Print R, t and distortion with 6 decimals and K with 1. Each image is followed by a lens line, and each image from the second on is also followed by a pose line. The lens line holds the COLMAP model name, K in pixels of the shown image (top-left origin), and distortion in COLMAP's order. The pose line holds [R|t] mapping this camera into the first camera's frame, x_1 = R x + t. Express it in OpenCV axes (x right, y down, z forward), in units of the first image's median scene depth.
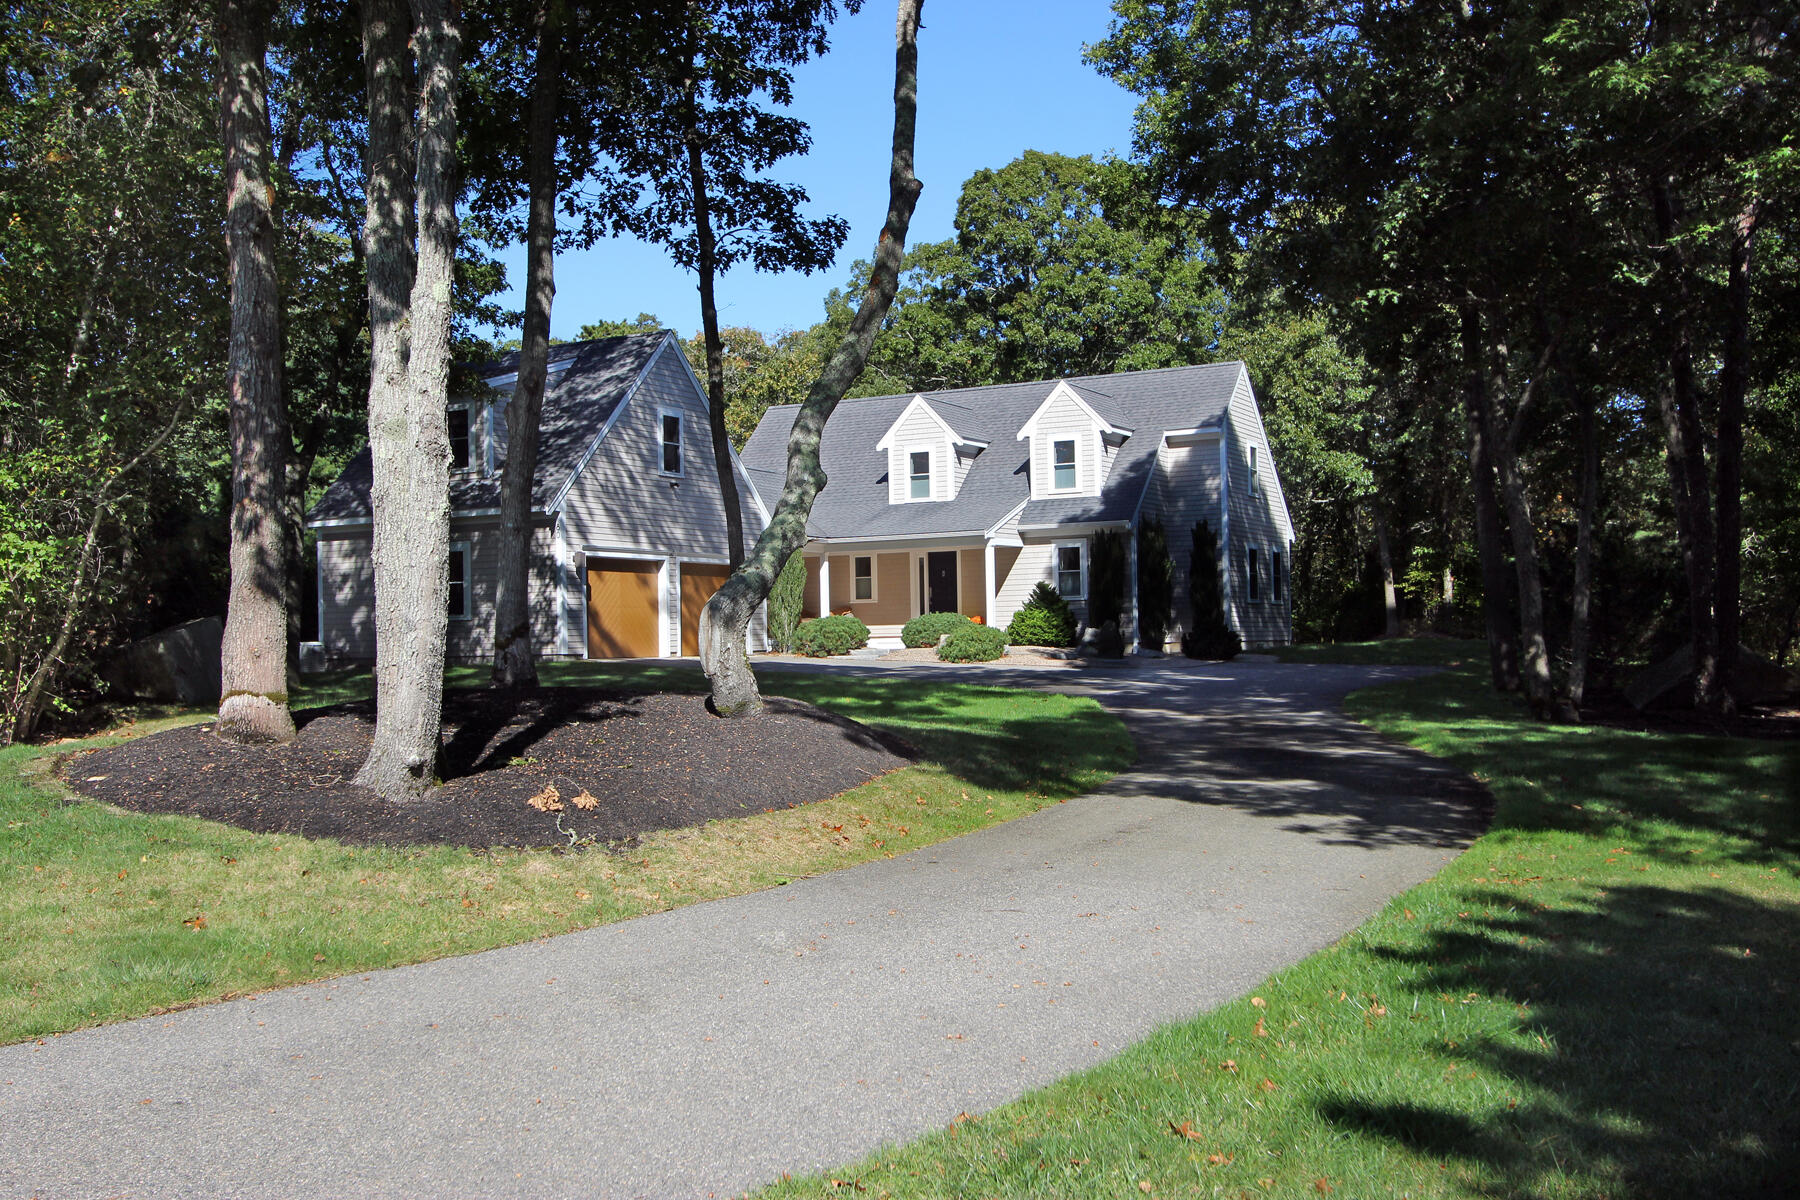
lens RADIAL K [[1772.7, 0, 900.0], [0, 1772.7, 600.0], [0, 0, 1]] dist [-0.000334, -0.000558]
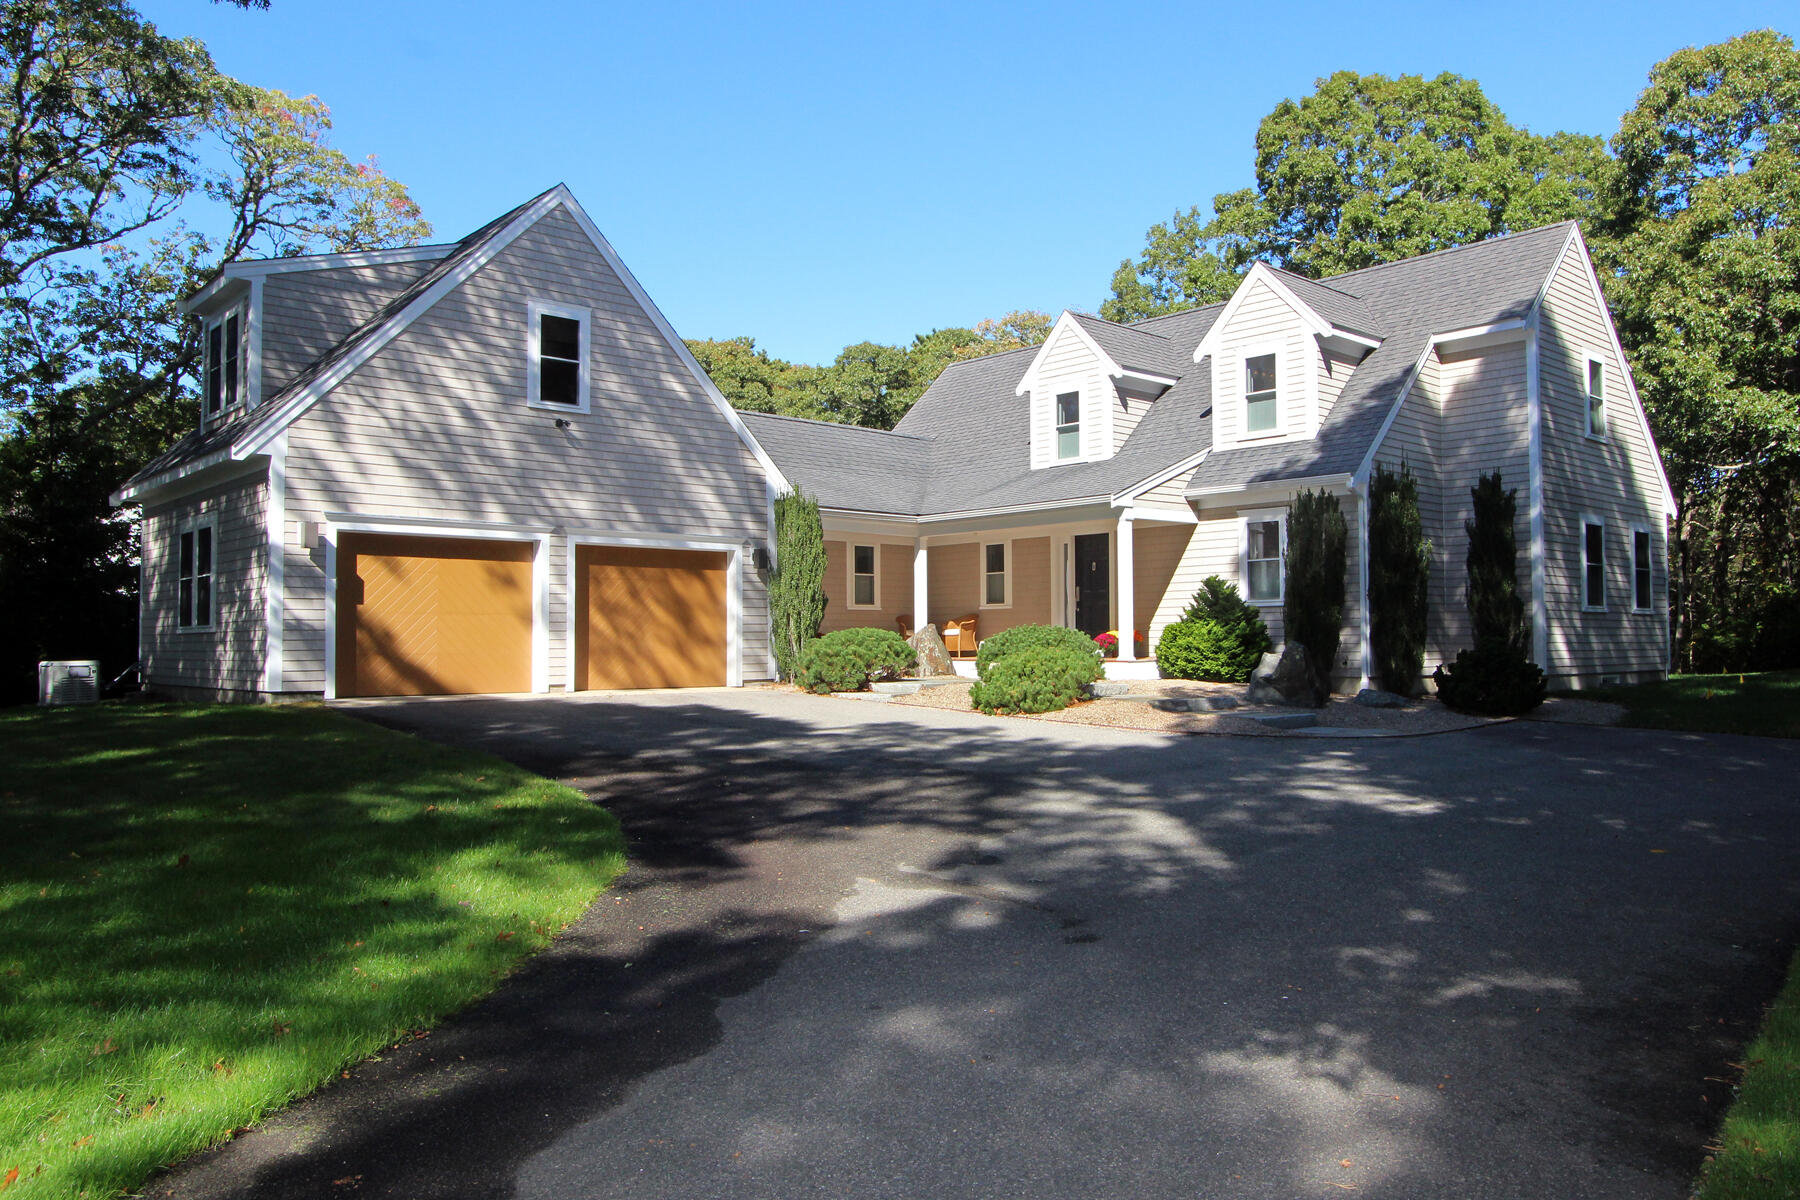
lens RADIAL K [[1318.2, 0, 947.8], [0, 1318.2, 582.2], [0, 0, 1]] dist [0.001640, 0.000843]
pose [[0.951040, -0.002682, -0.309056, 0.131953], [-0.002139, 0.999881, -0.015260, -0.000969], [0.309061, 0.015174, 0.950921, 0.515877]]
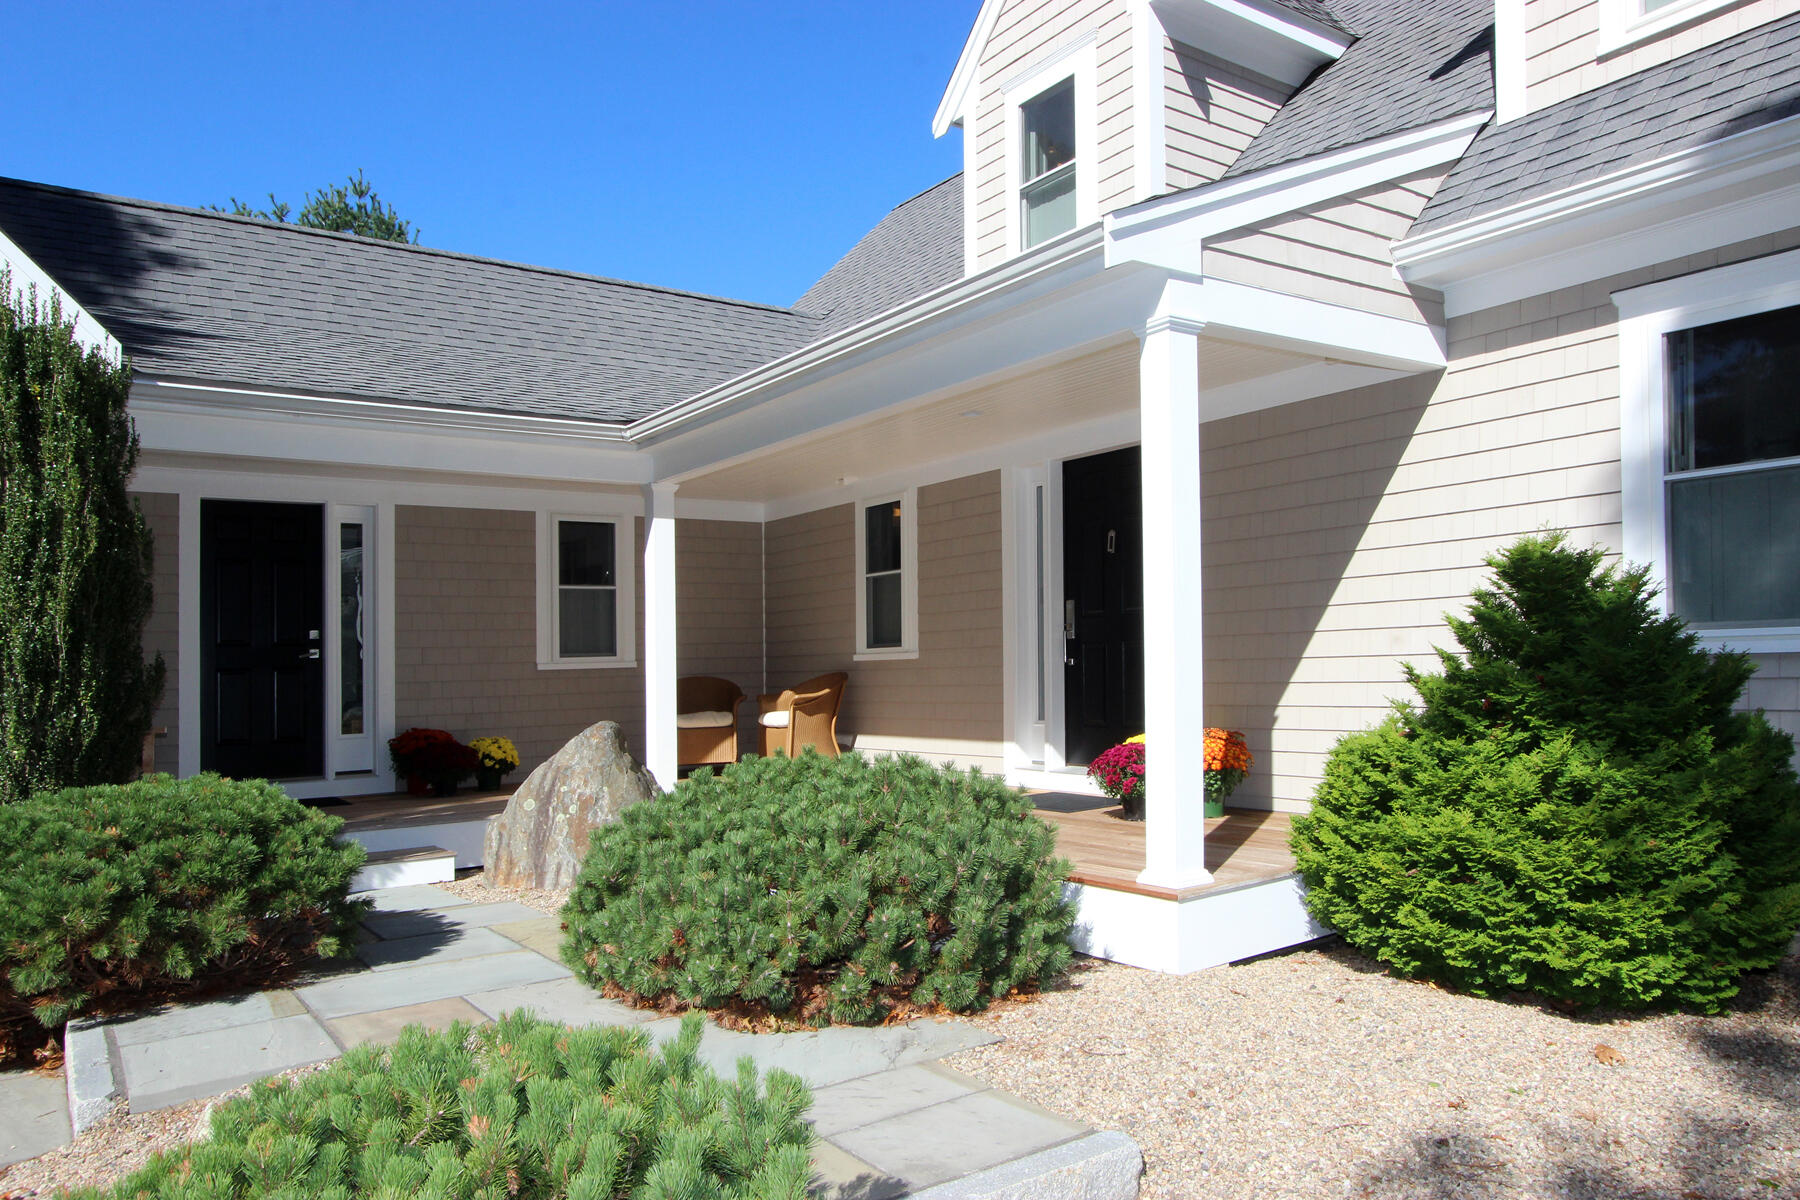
lens RADIAL K [[1254.7, 0, 855.7], [0, 1254.7, 668.3], [0, 0, 1]] dist [0.002533, -0.000207]
pose [[0.883570, 0.001306, -0.468298, 0.076680], [0.014738, 0.999423, 0.030595, -0.003424], [0.468068, -0.033935, 0.883041, 0.857394]]
